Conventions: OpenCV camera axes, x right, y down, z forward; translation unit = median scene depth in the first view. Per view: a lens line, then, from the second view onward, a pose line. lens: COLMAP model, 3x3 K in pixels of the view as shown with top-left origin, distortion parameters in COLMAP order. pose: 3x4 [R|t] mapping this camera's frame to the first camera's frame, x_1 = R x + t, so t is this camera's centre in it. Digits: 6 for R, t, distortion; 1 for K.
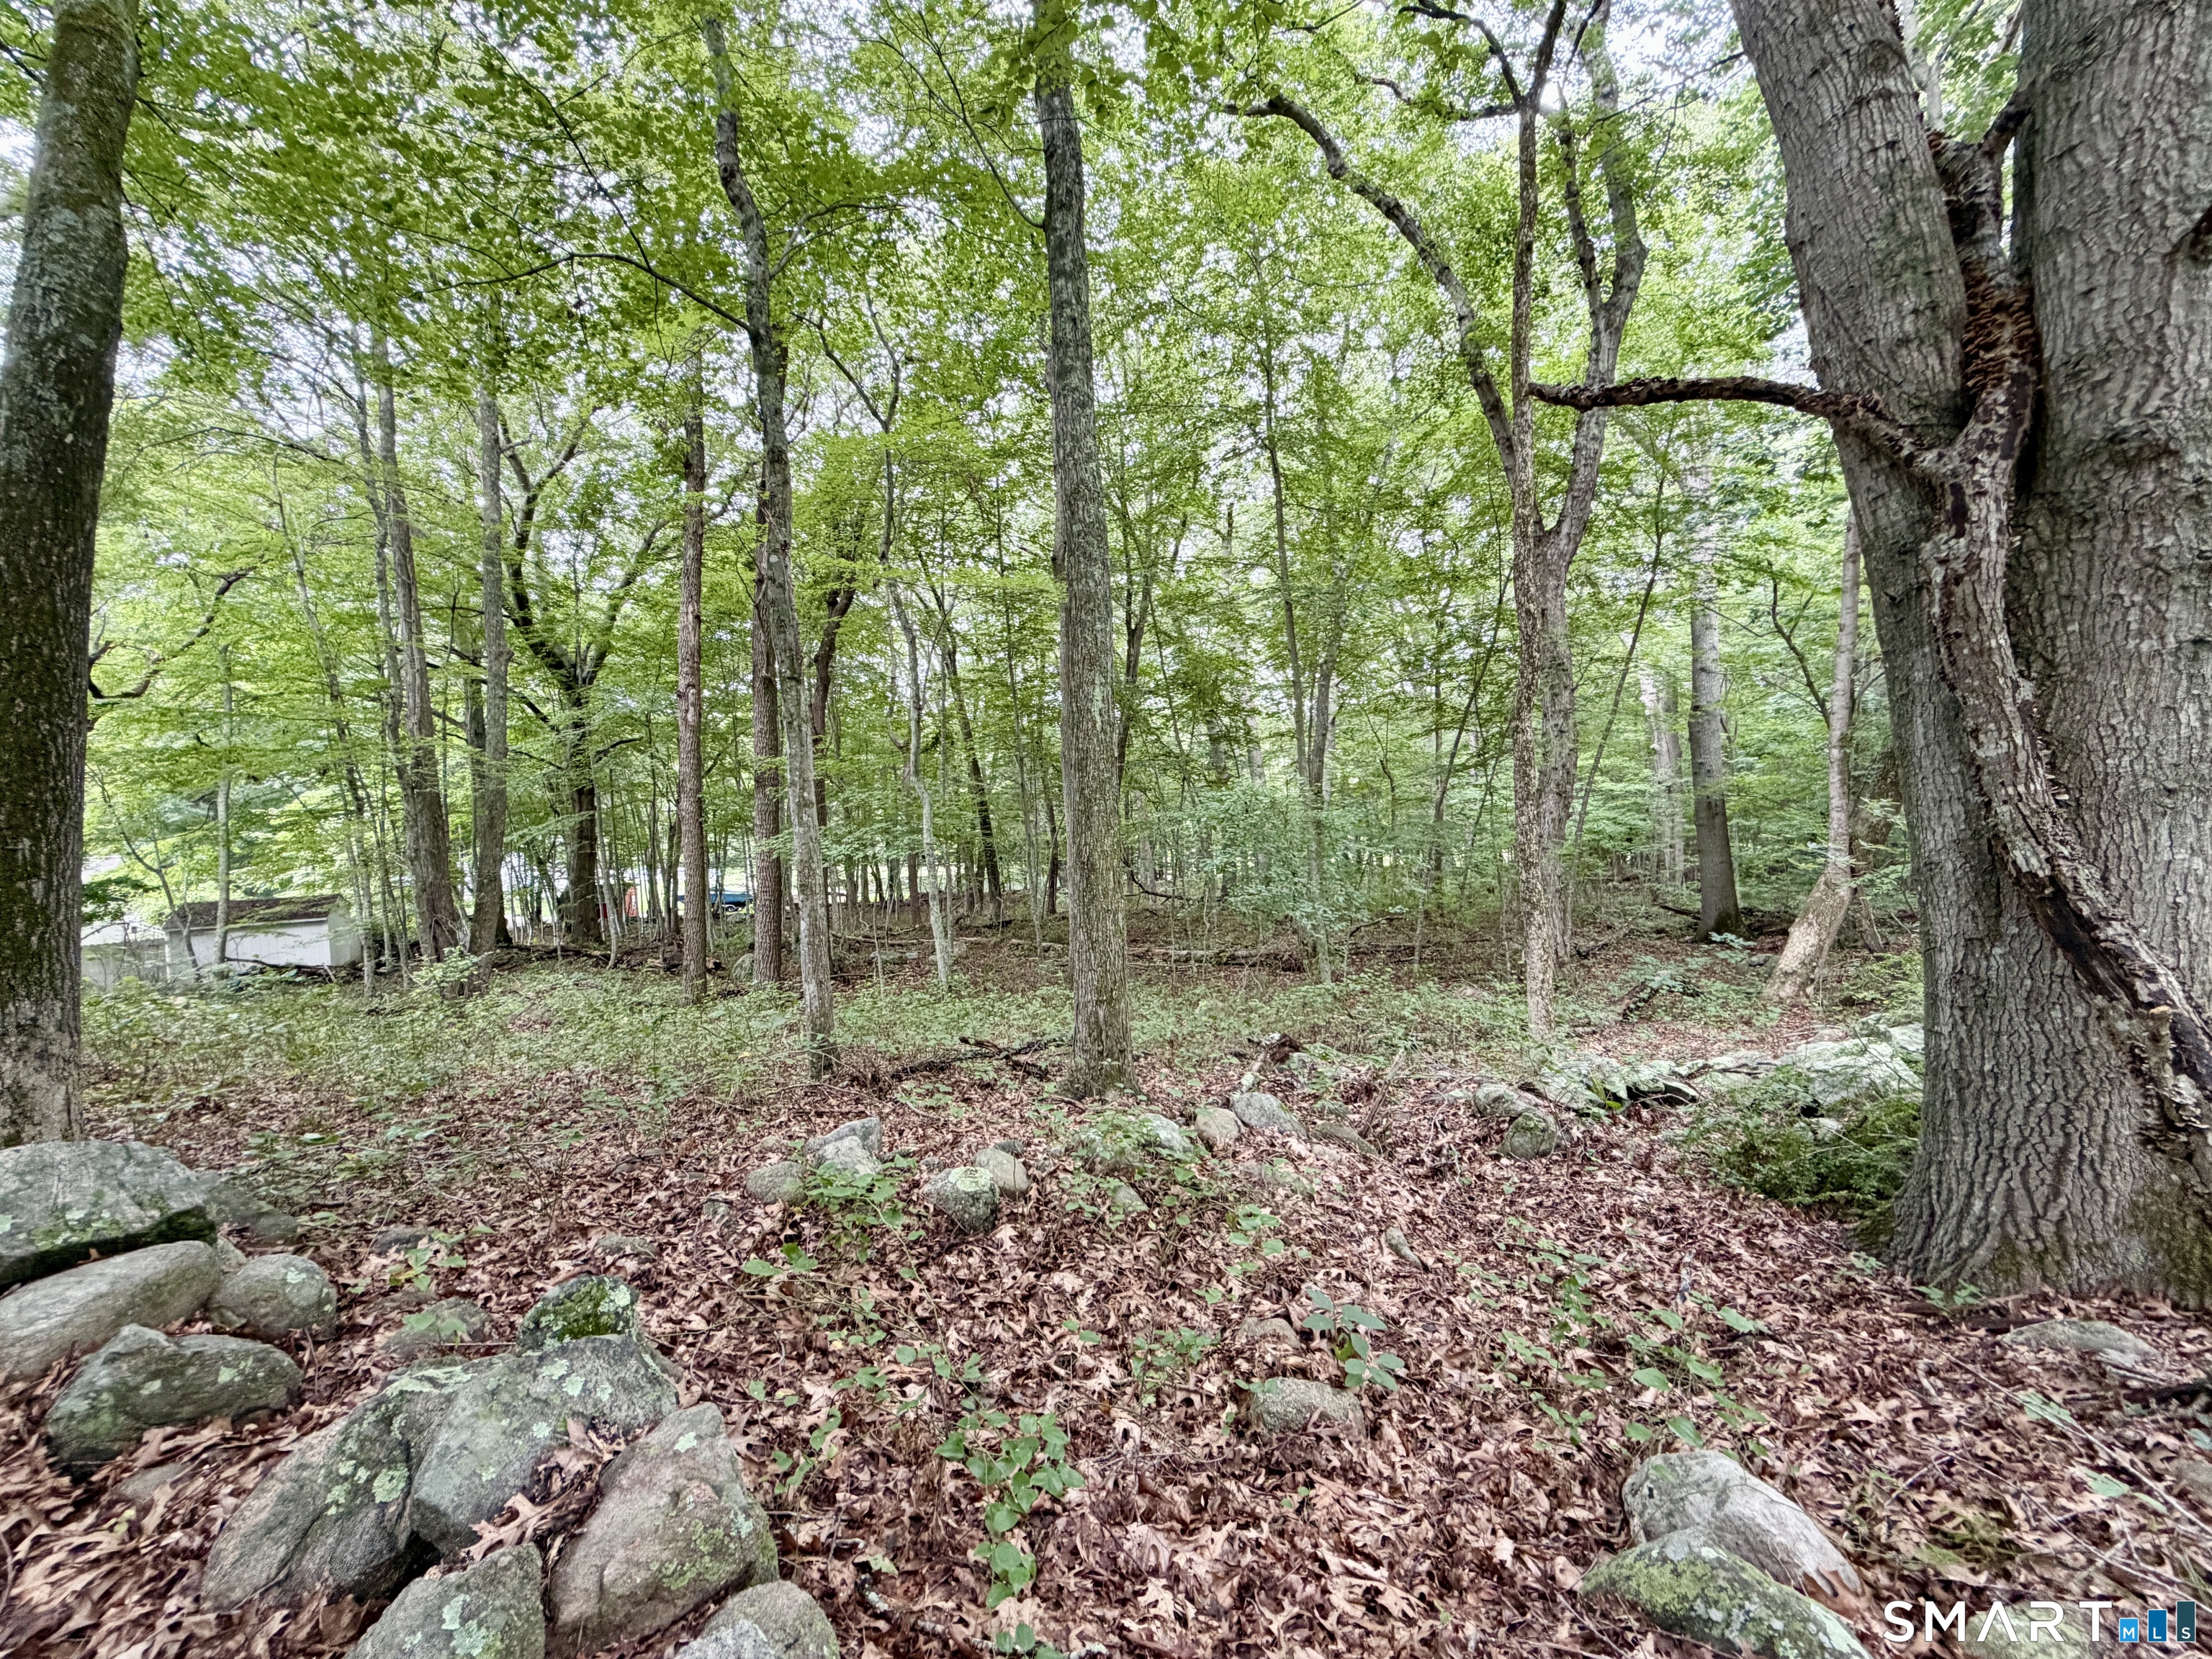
lens RADIAL K [[934.3, 0, 1078.4], [0, 934.3, 833.7], [0, 0, 1]] dist [0.001031, -0.000035]
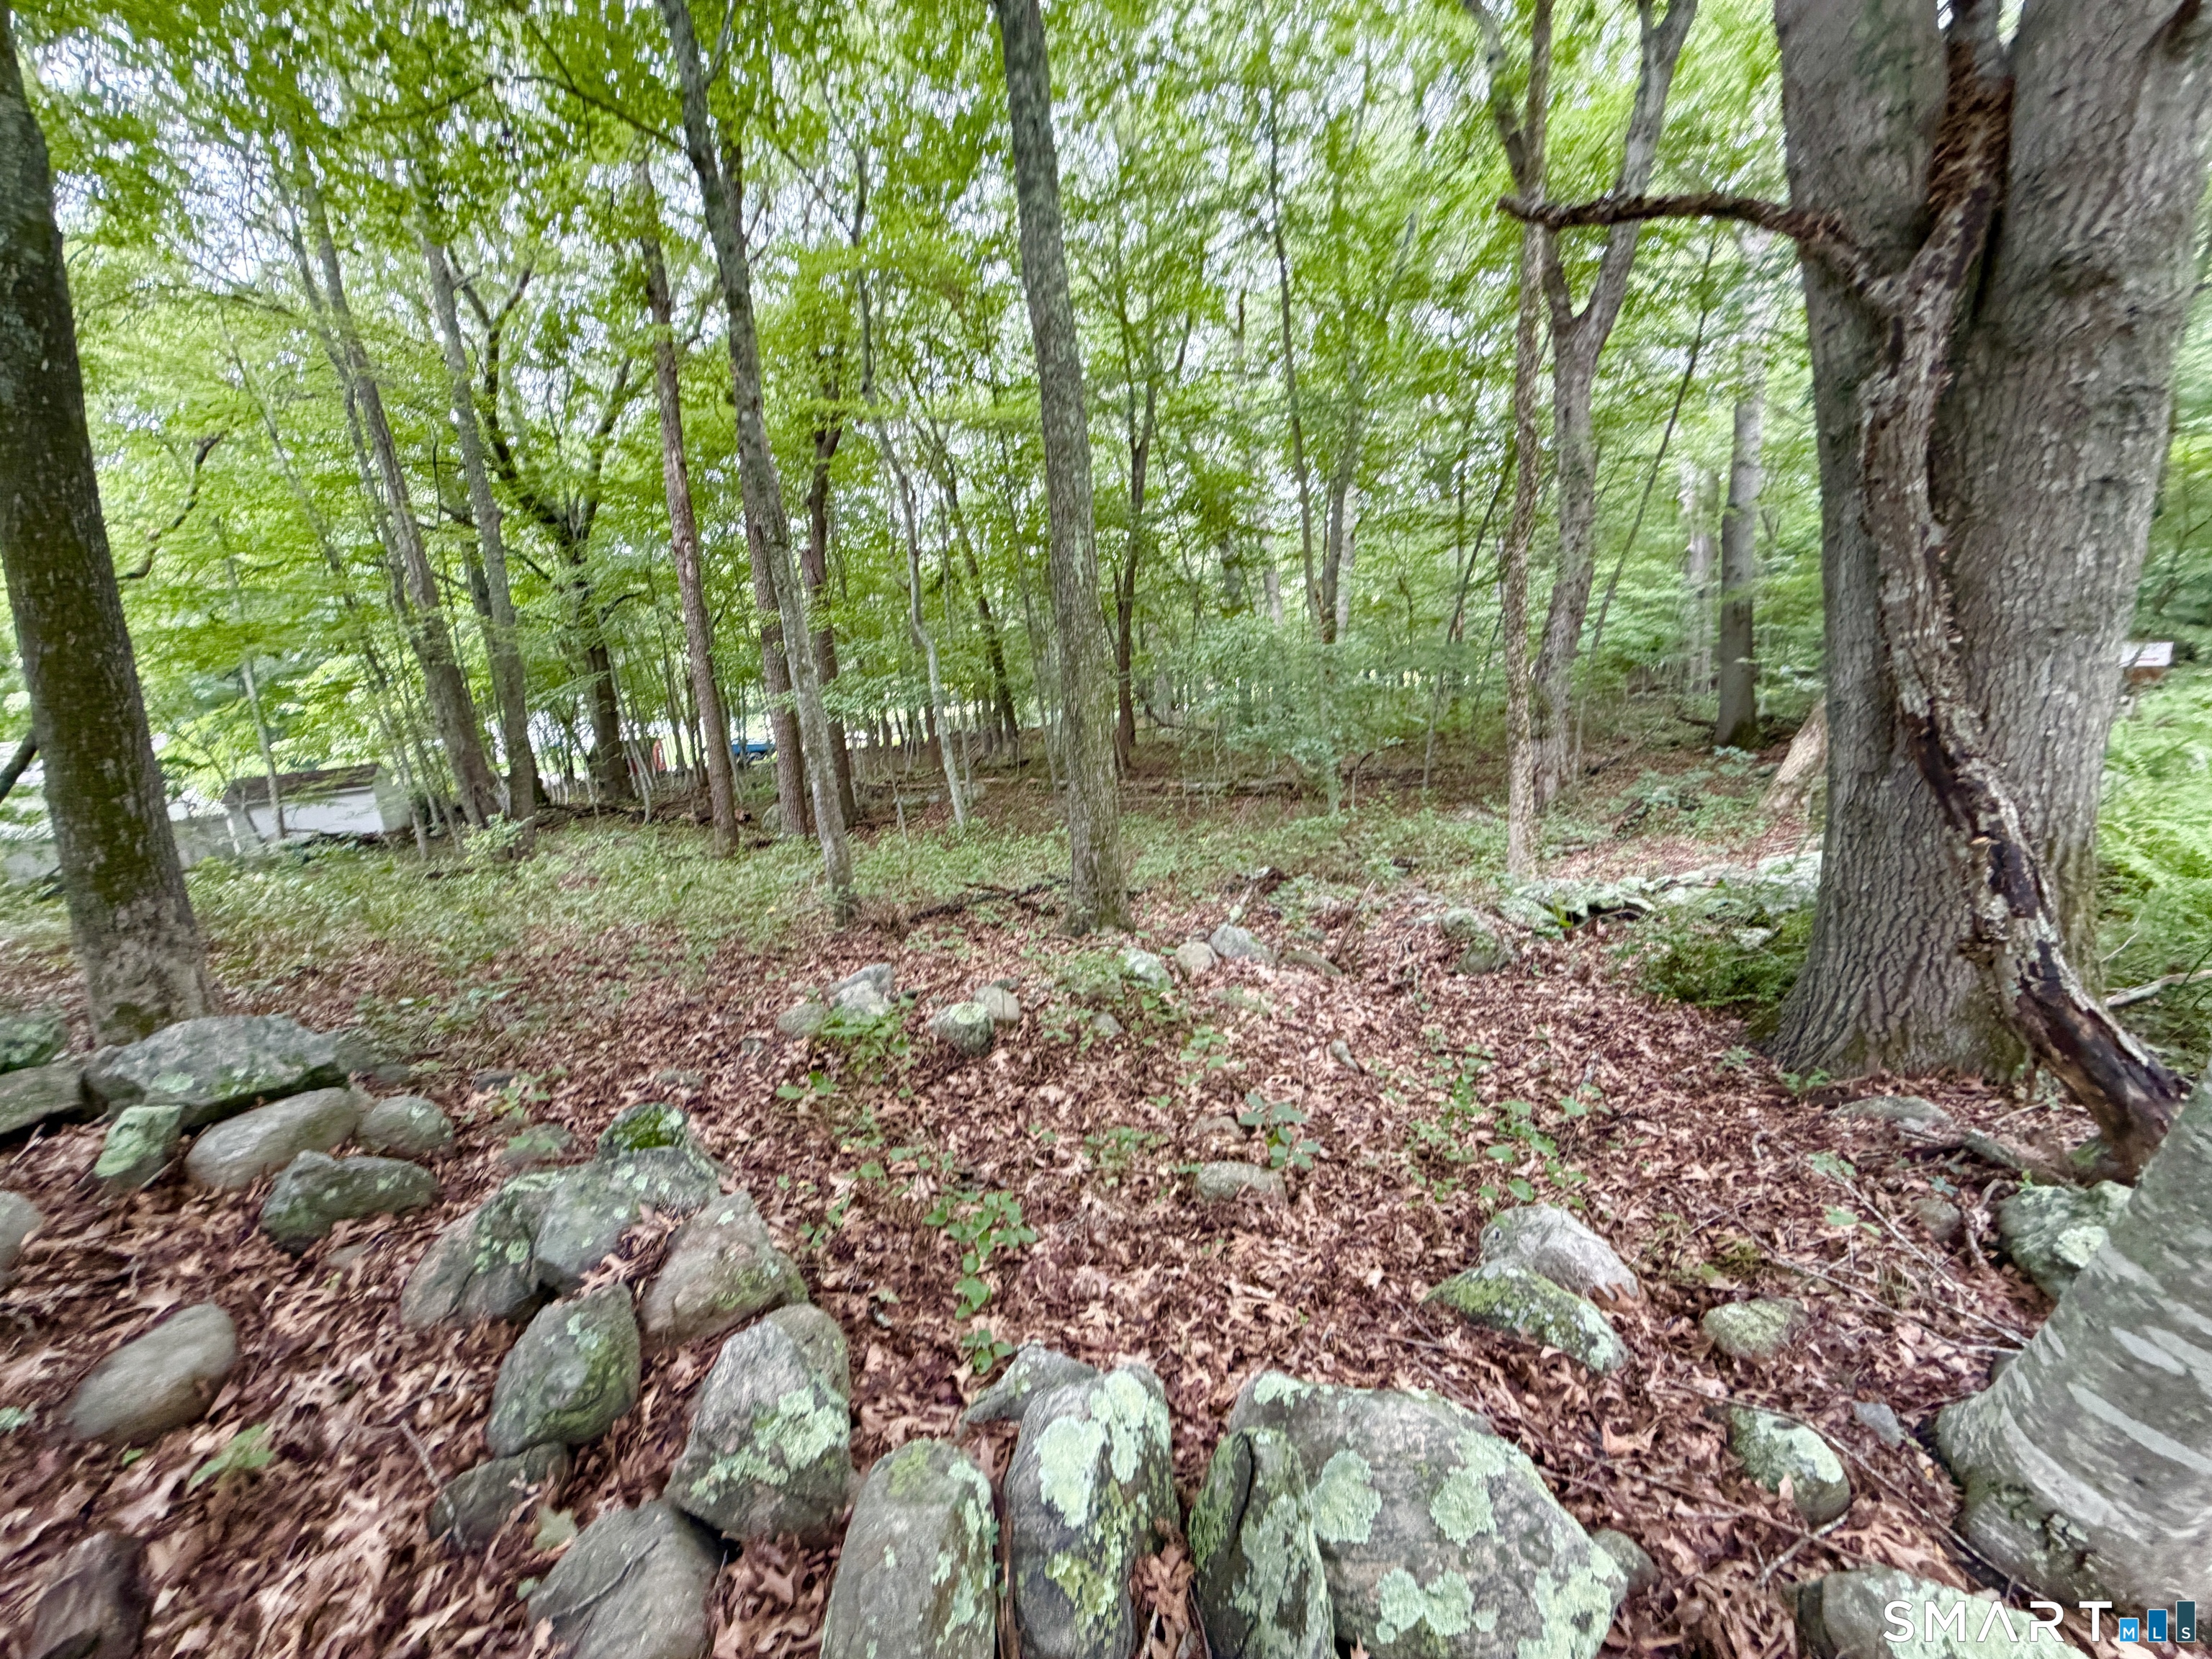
lens RADIAL K [[942.8, 0, 1083.7], [0, 942.8, 857.4], [0, 0, 1]] dist [0.000090, 0.000121]
pose [[0.998625, -0.041134, -0.032496, 0.079815], [0.046971, 0.977367, 0.206270, -0.057574], [0.023275, -0.207513, 0.977955, -0.105686]]
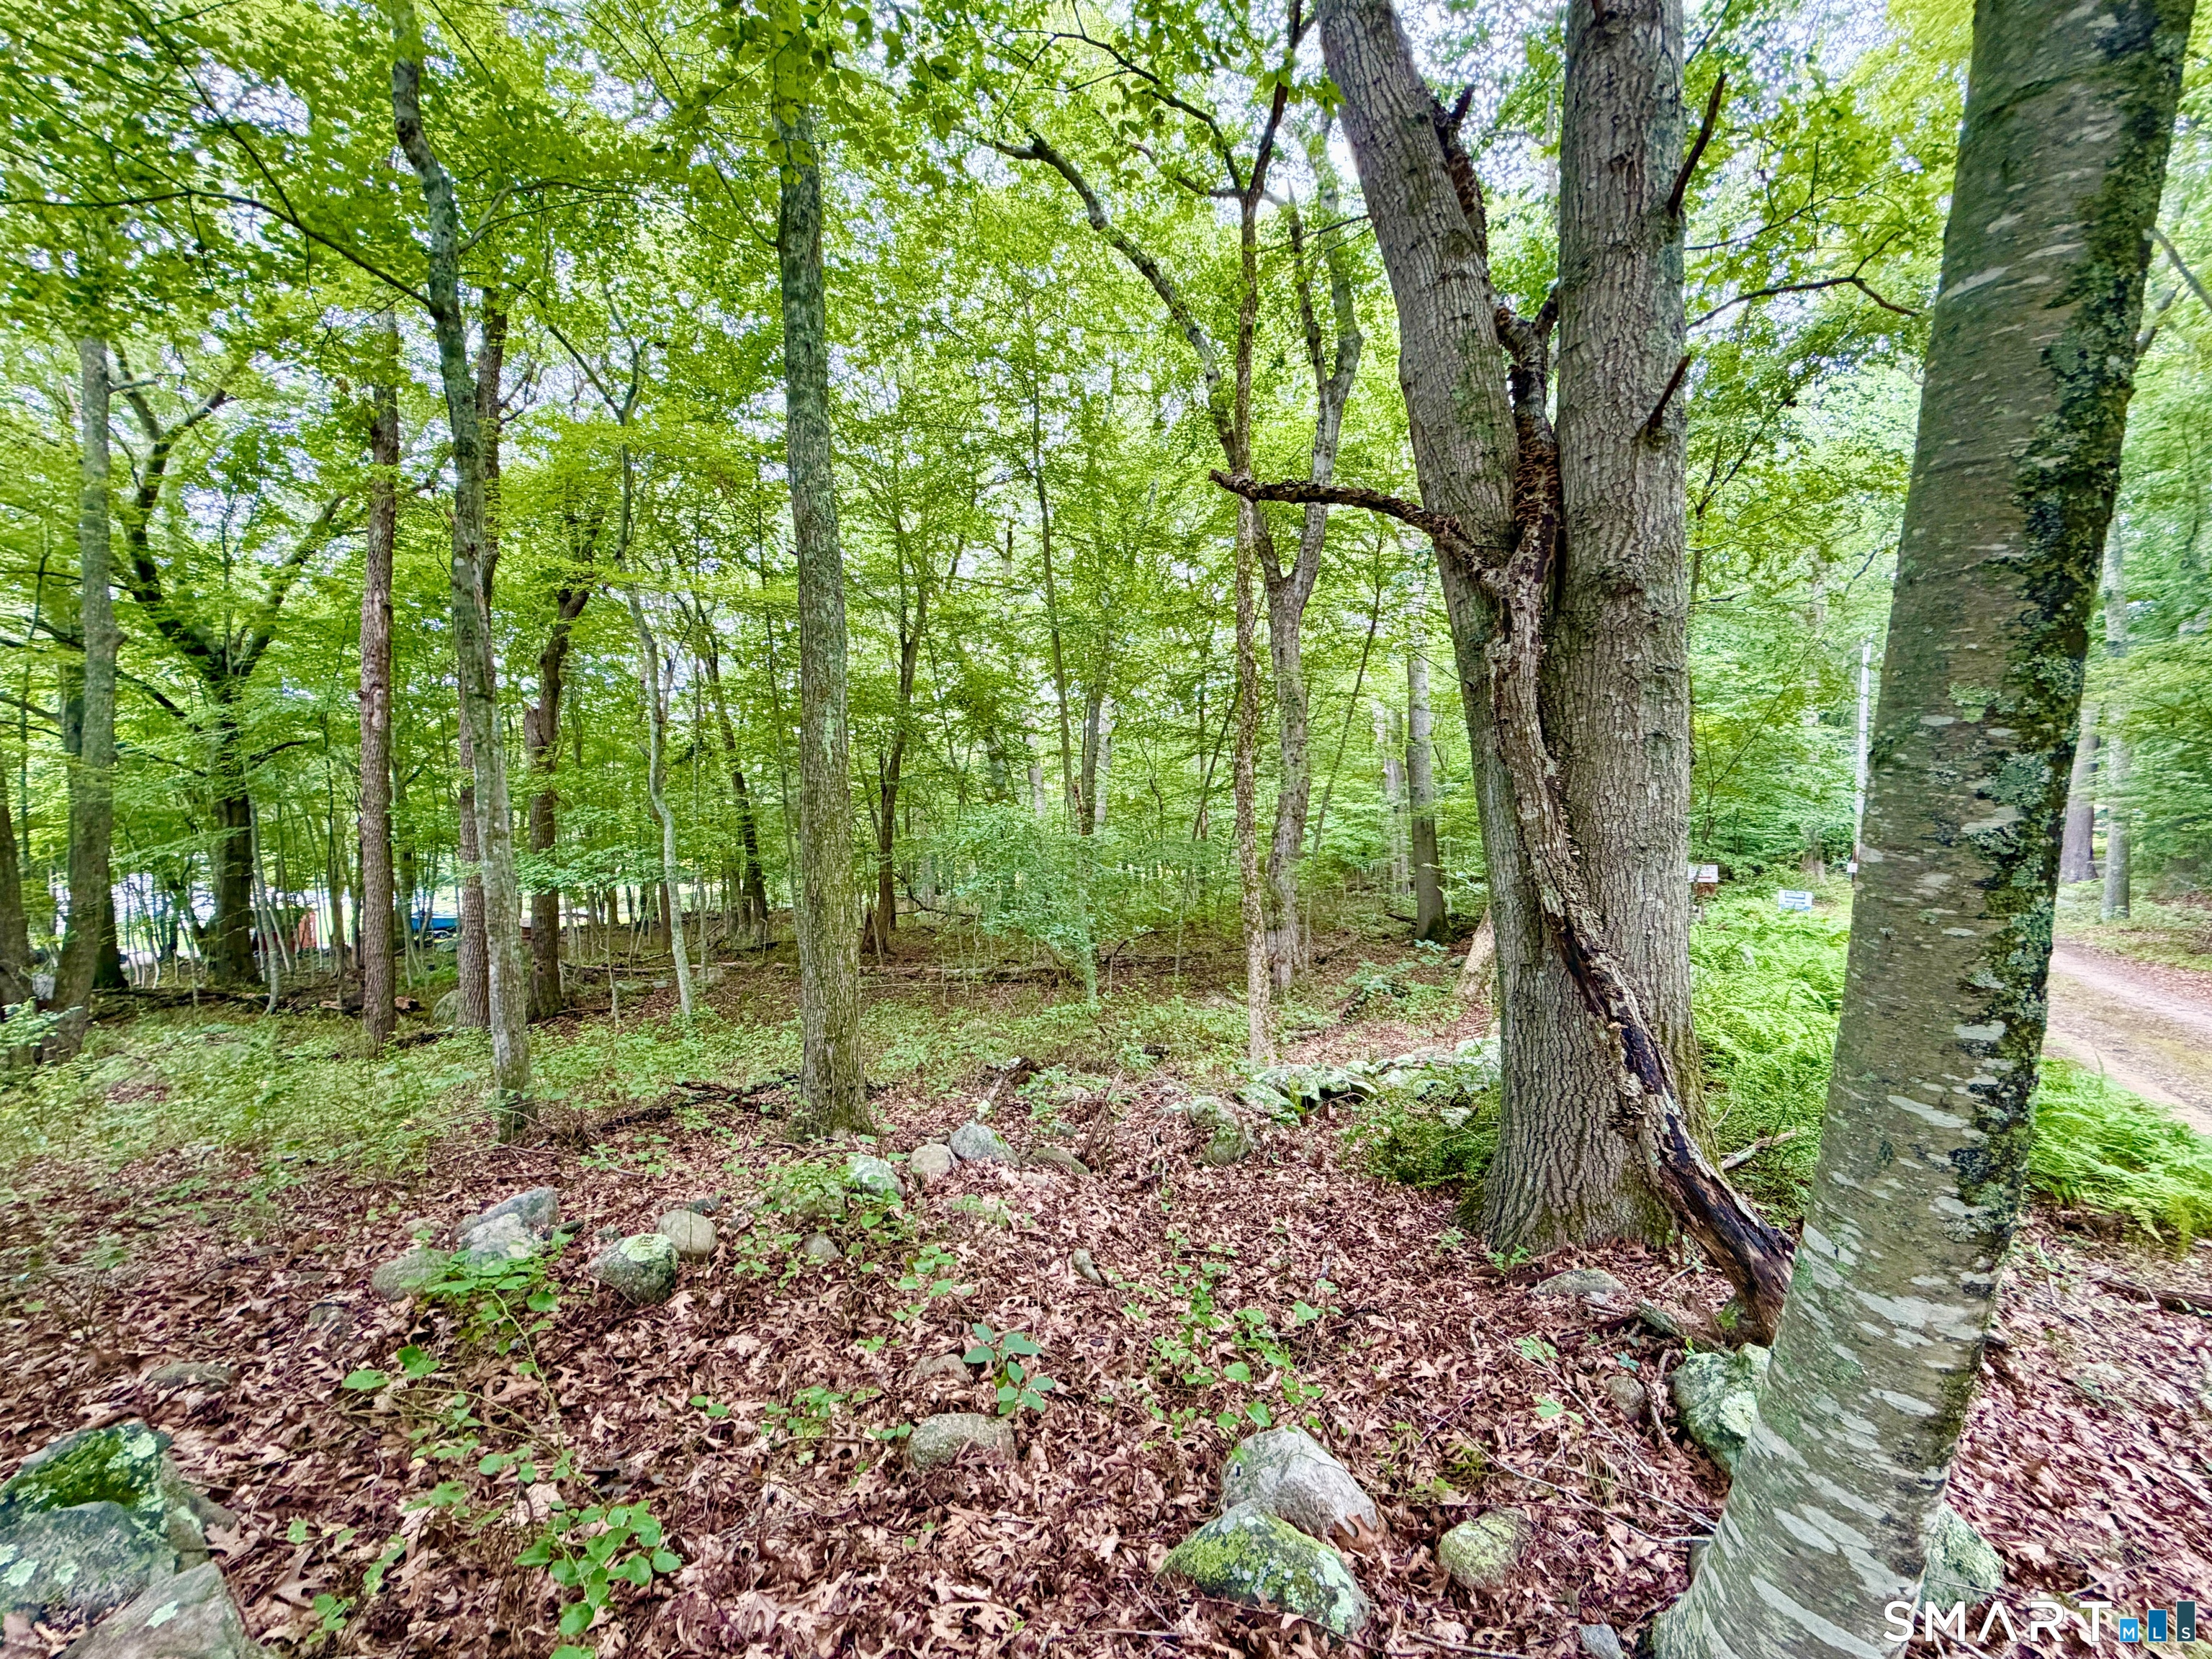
lens RADIAL K [[941.0, 0, 1123.2], [0, 941.0, 826.1], [0, 0, 1]] dist [0.000149, -0.000006]
pose [[0.967336, 0.002455, 0.253485, 0.122734], [0.001268, 0.999894, -0.014525, -0.051351], [-0.253494, 0.014372, 0.967230, -0.068021]]
